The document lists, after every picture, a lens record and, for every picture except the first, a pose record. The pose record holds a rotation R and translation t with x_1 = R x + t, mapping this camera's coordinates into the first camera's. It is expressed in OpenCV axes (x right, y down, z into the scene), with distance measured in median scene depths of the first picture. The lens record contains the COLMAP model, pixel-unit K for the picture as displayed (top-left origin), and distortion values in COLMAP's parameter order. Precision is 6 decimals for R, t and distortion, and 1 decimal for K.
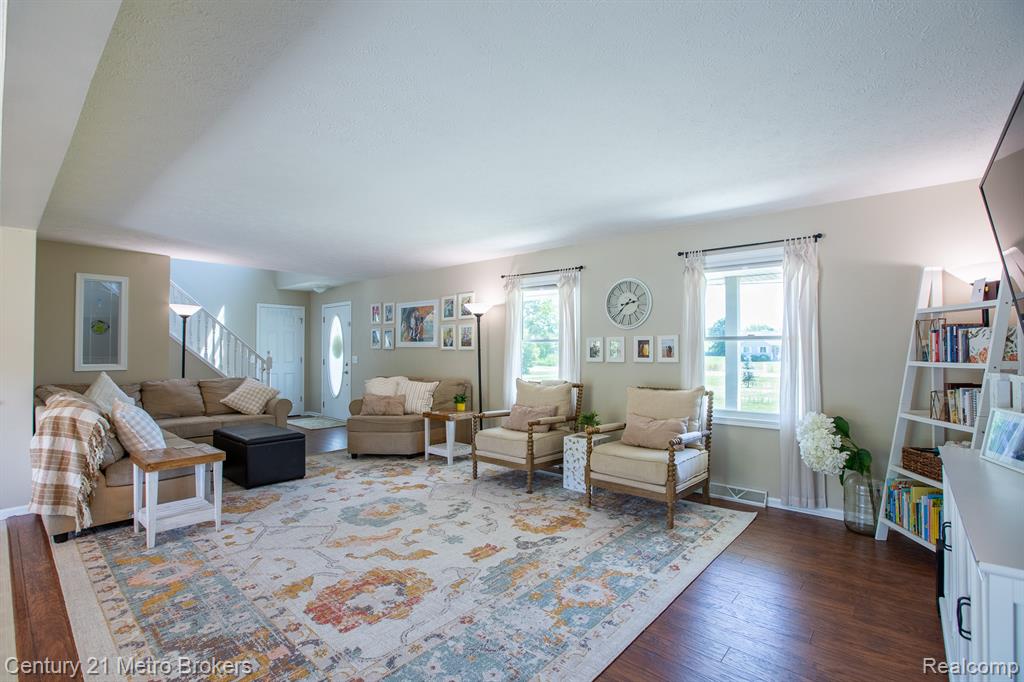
lens RADIAL K [[470.8, 0, 510.5], [0, 470.8, 341.0], [0, 0, 1]] dist [-0.073569, 0.032767]
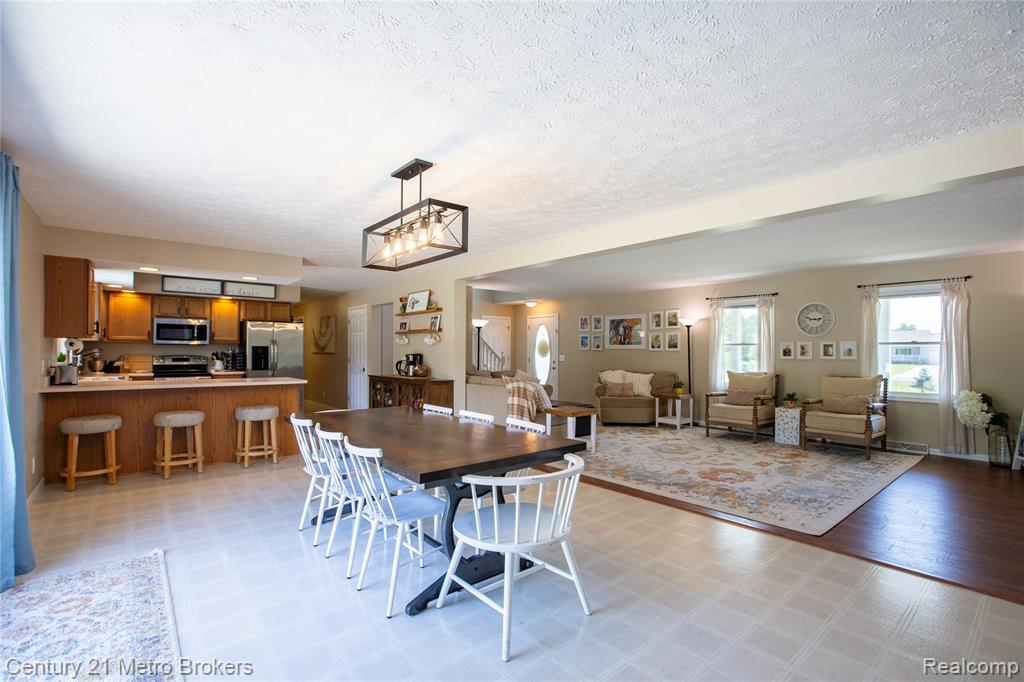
lens RADIAL K [[472.8, 0, 512.0], [0, 472.8, 341.0], [0, 0, 1]] dist [-0.046125, 0.014032]
pose [[0.988114, -0.000962, -0.153721, -0.571415], [0.000621, 0.999997, -0.002268, -0.011647], [0.153723, 0.002145, 0.988112, -0.713392]]
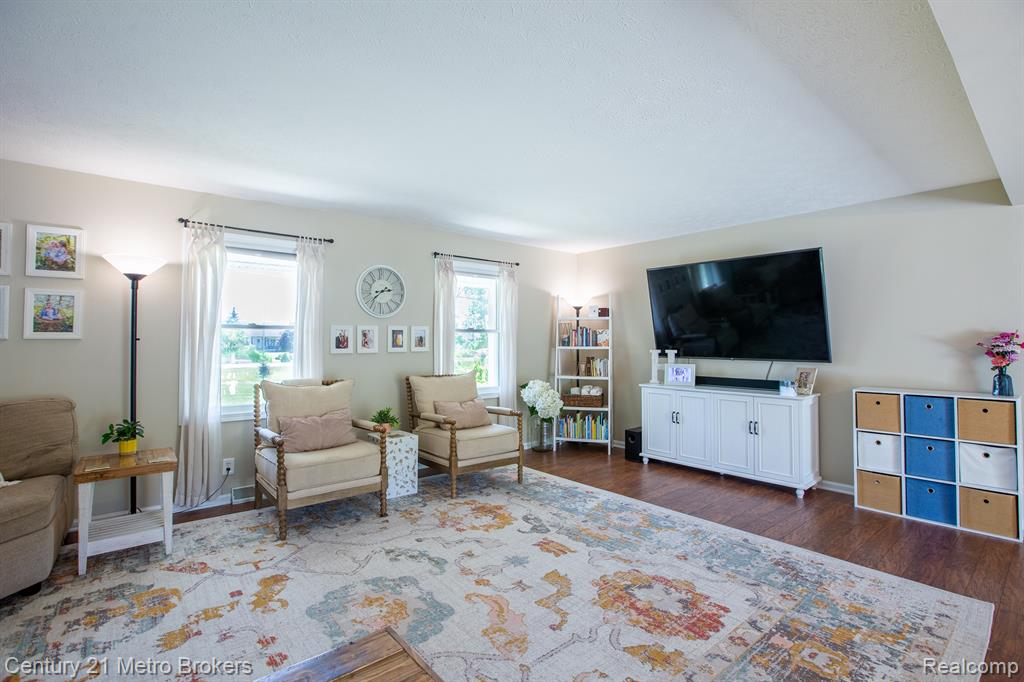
lens RADIAL K [[480.6, 0, 512.5], [0, 480.6, 323.9], [0, 0, 1]] dist [-0.049050, 0.016031]
pose [[0.153630, 0.033119, 0.987573, -0.835518], [-0.019703, 0.999342, -0.030449, 0.013592], [-0.987932, -0.014780, 0.154182, 0.729843]]
